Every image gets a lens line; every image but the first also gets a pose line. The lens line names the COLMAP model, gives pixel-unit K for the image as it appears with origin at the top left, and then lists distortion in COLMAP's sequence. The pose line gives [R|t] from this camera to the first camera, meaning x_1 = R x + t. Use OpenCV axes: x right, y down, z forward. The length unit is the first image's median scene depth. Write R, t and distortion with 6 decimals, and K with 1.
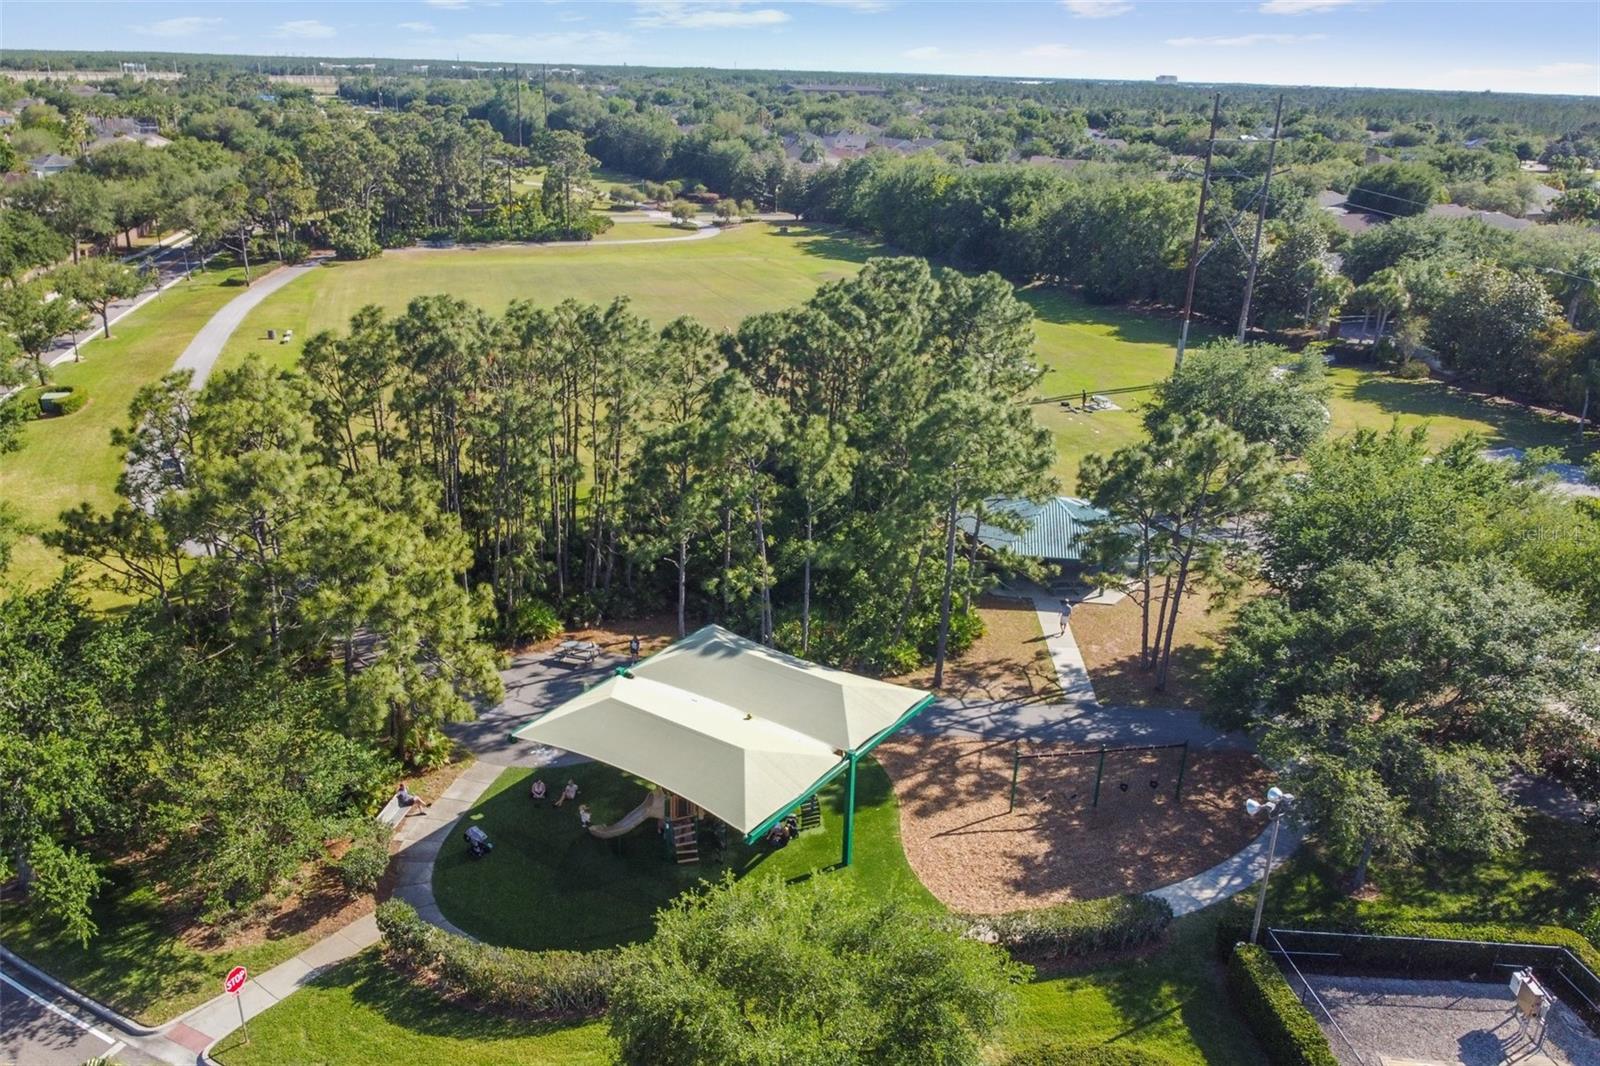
lens RADIAL K [[1119.3, 0, 800.0], [0, 1119.3, 533.0], [0, 0, 1]] dist [-0.003525, 0.000679]
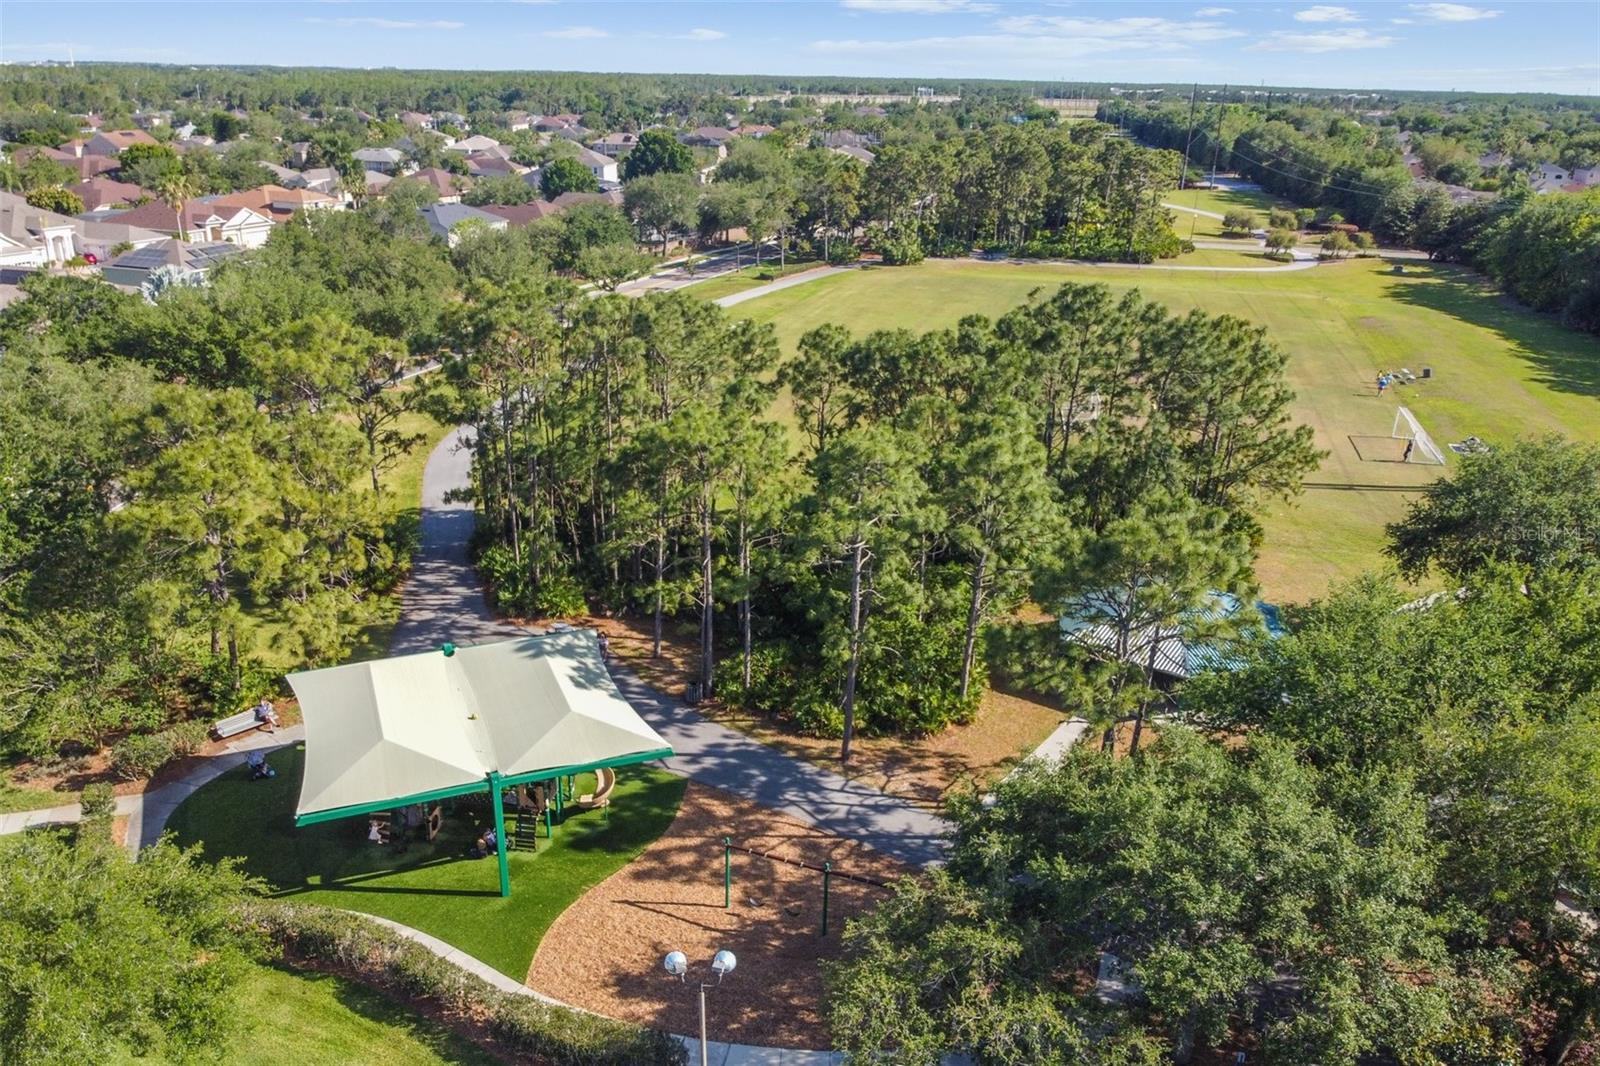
lens RADIAL K [[1119.3, 0, 800.0], [0, 1119.3, 533.0], [0, 0, 1]] dist [-0.003525, 0.000679]
pose [[0.870145, 0.181019, -0.458345, 0.254596], [-0.188236, 0.981655, 0.030340, -0.033642], [0.455429, 0.059876, 0.888257, 0.096766]]
